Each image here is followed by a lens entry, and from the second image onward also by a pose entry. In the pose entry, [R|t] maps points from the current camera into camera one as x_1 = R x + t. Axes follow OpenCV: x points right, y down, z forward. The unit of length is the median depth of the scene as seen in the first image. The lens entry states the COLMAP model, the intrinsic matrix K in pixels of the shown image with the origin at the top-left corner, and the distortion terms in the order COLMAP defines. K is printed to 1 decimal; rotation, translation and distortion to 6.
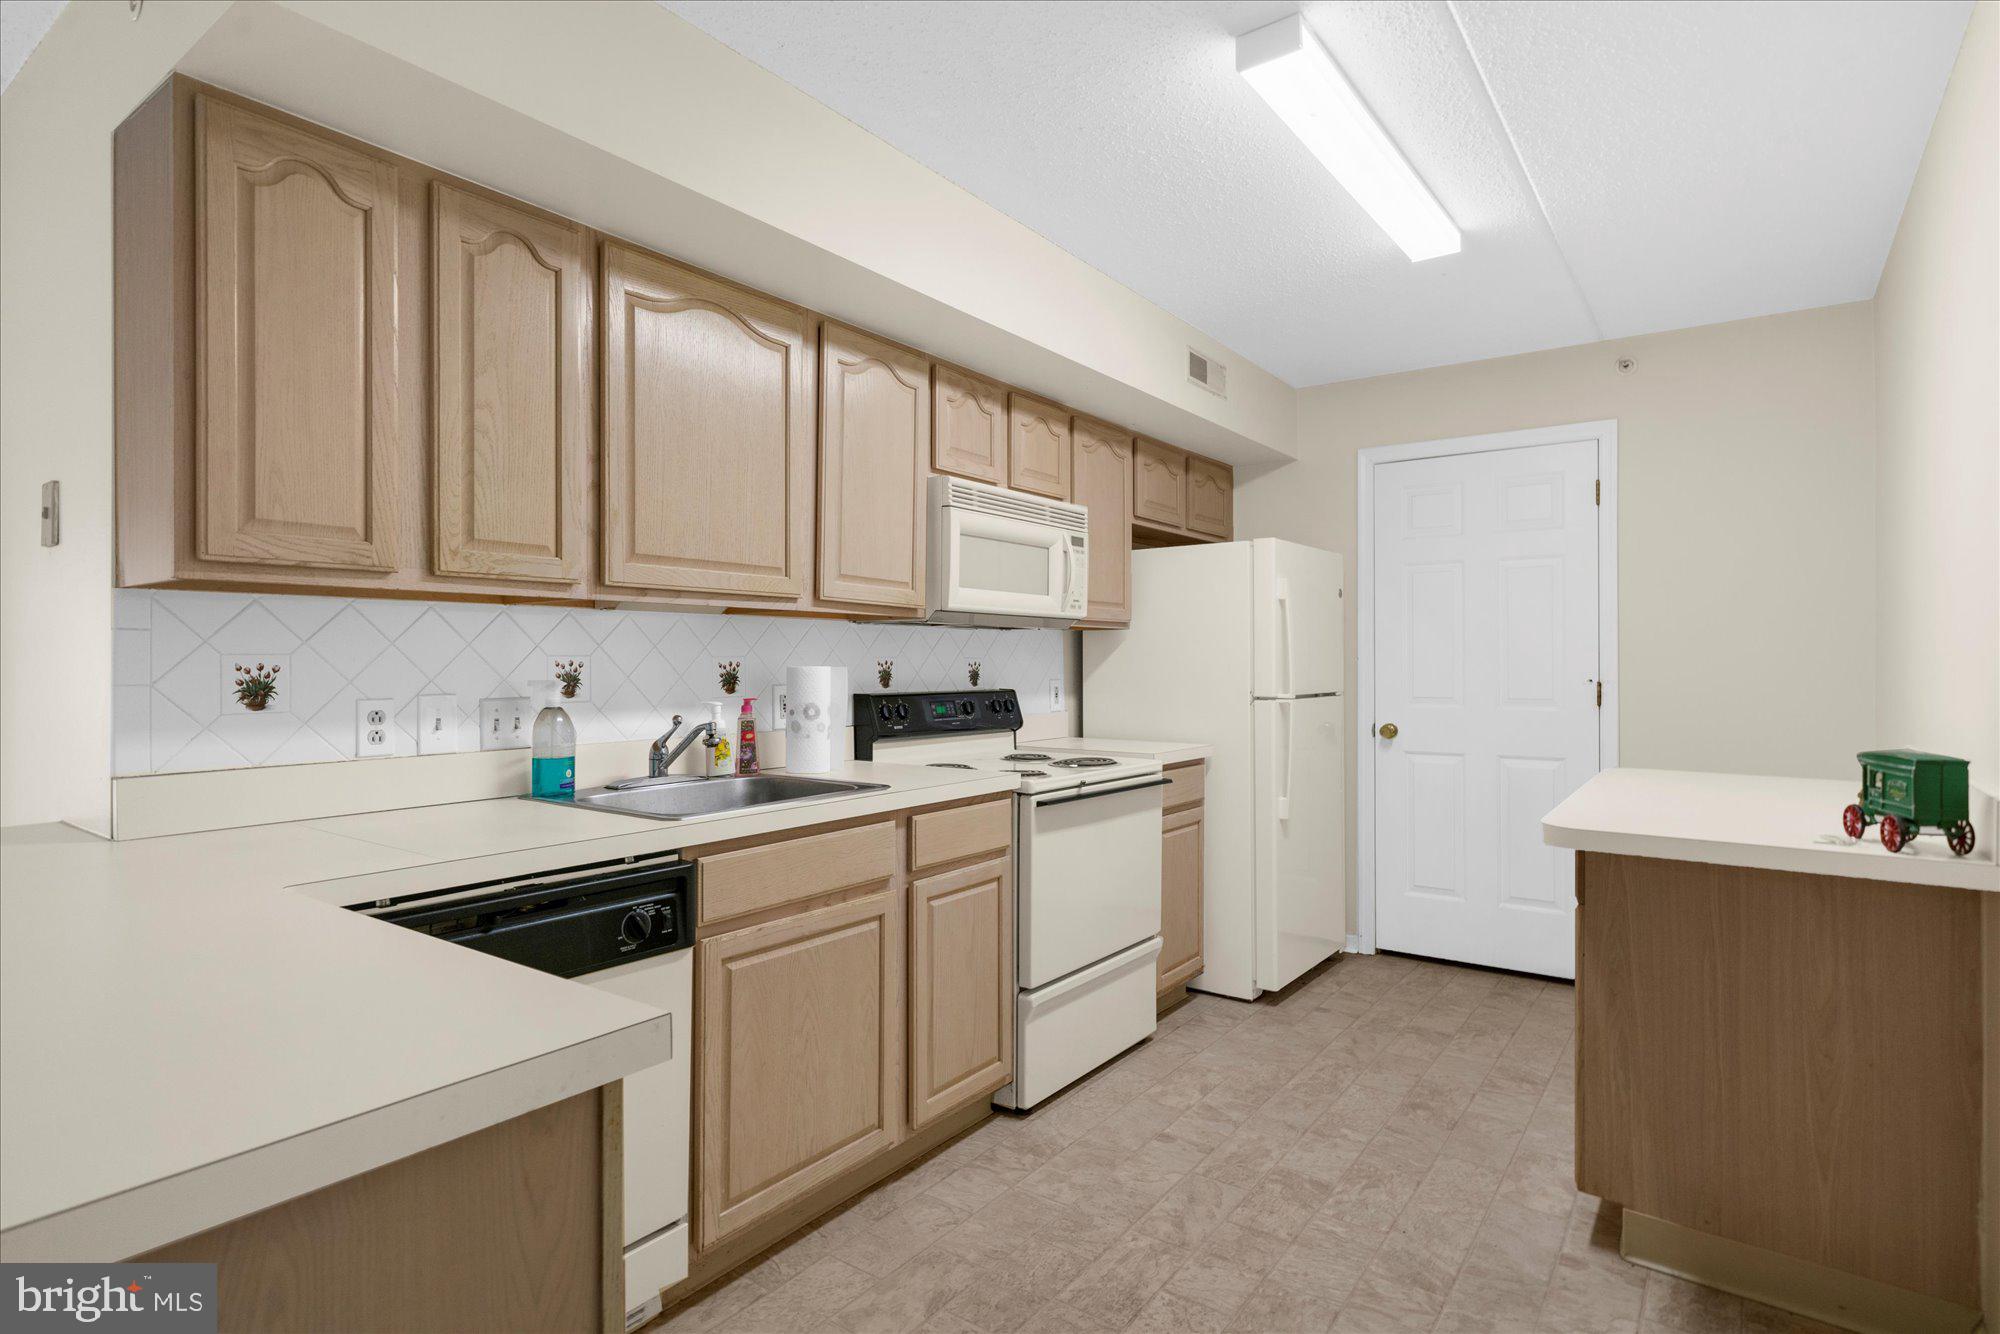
lens RADIAL K [[1018.8, 0, 1000.0], [0, 1018.8, 667.0], [0, 0, 1]] dist [-0.000902, -0.000356]
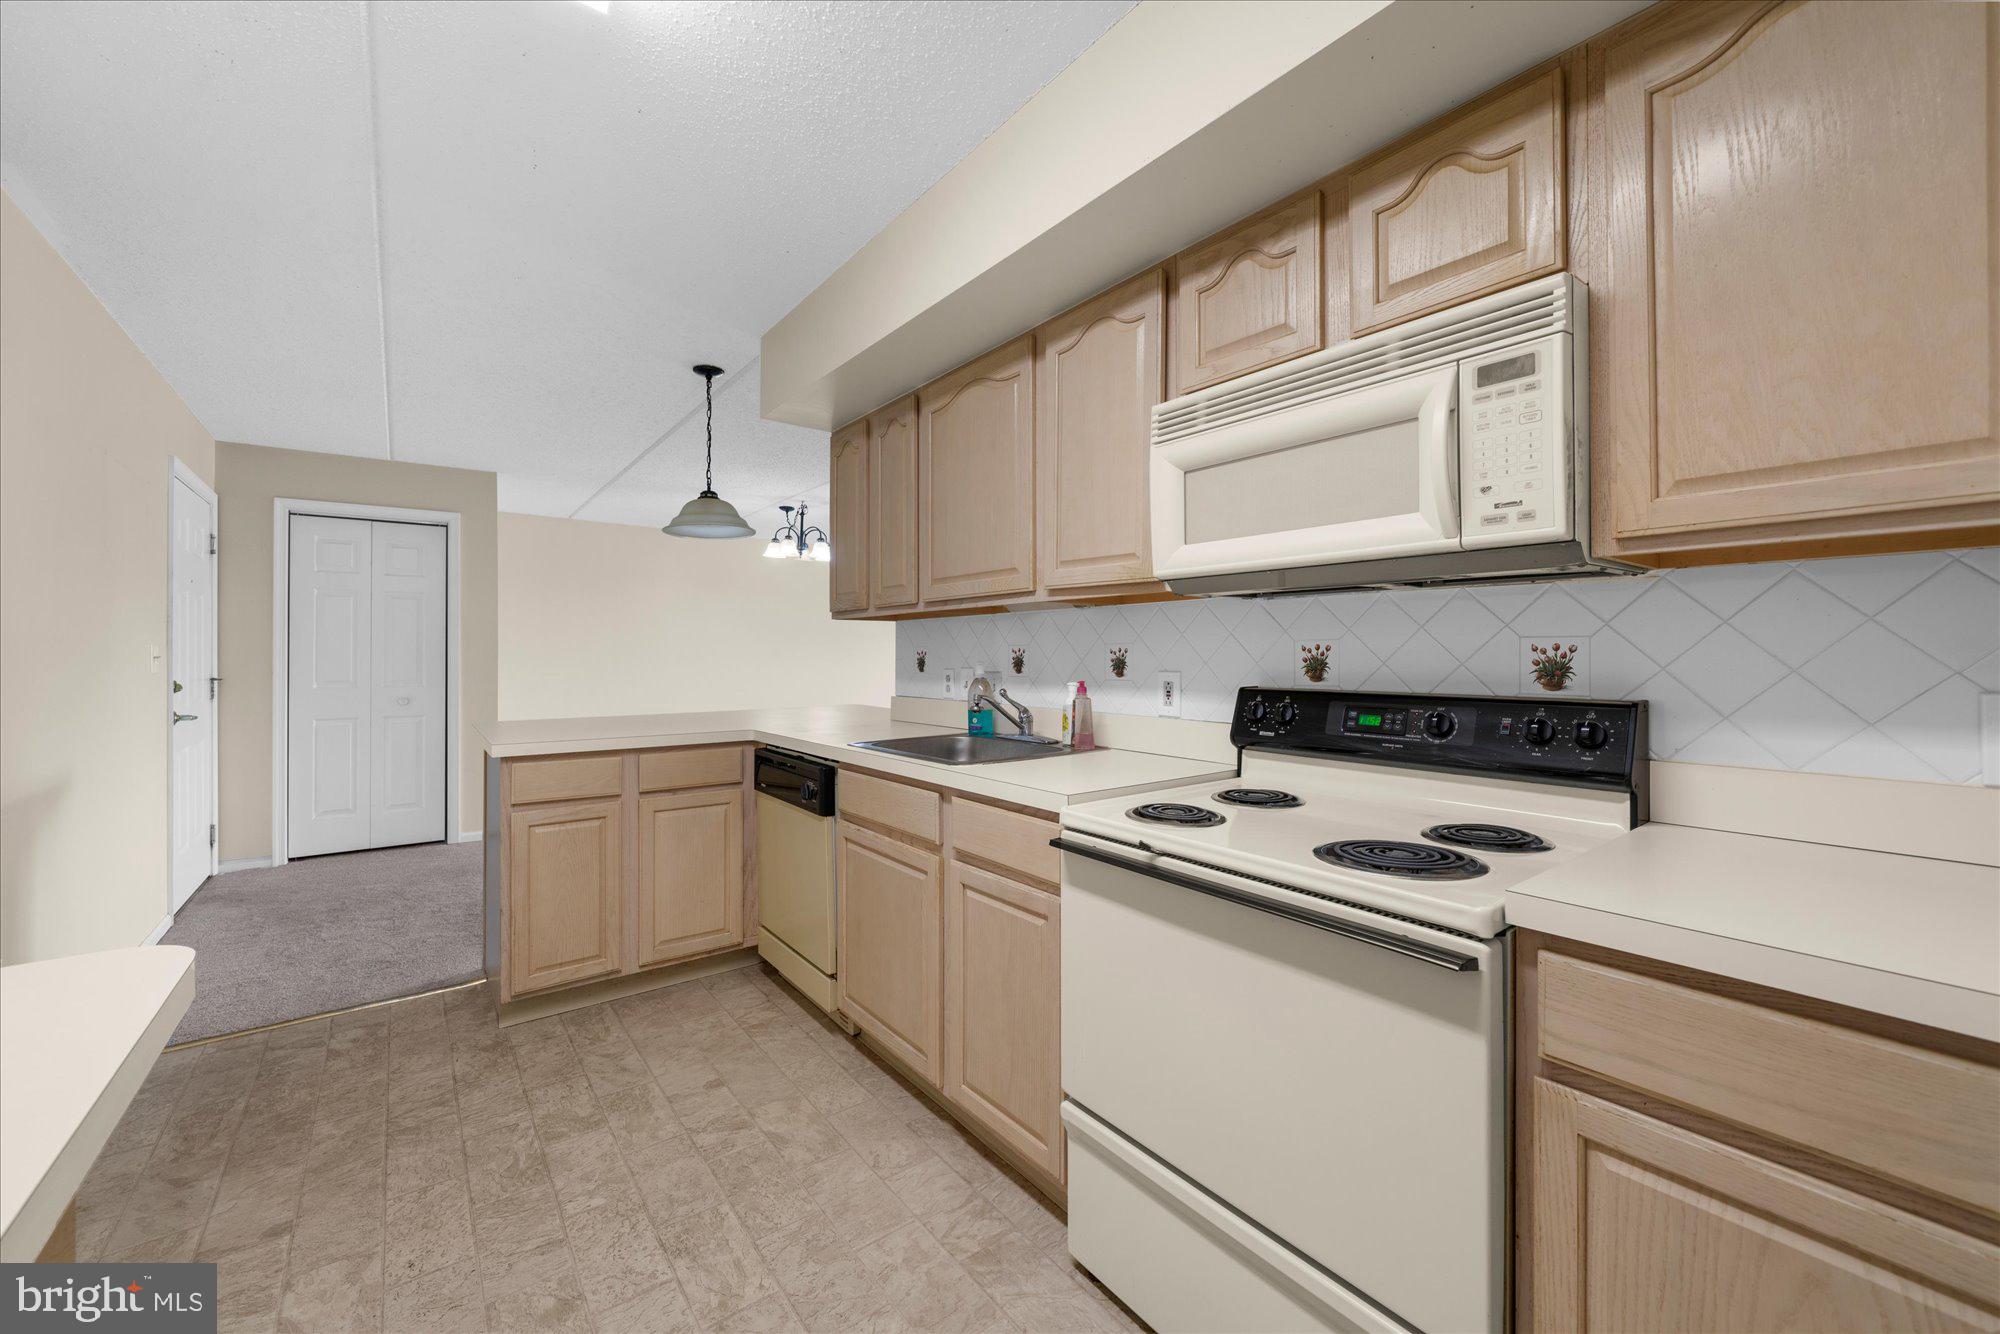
lens RADIAL K [[809.1, 0, 1009.3], [0, 809.1, 648.1], [0, 0, 1]] dist [0.001237, 0.000112]
pose [[-0.296963, 0.001116, -0.954888, 0.619735], [0.005073, 0.999987, -0.000409, -0.005308], [0.954875, -0.004965, -0.296965, 1.171765]]
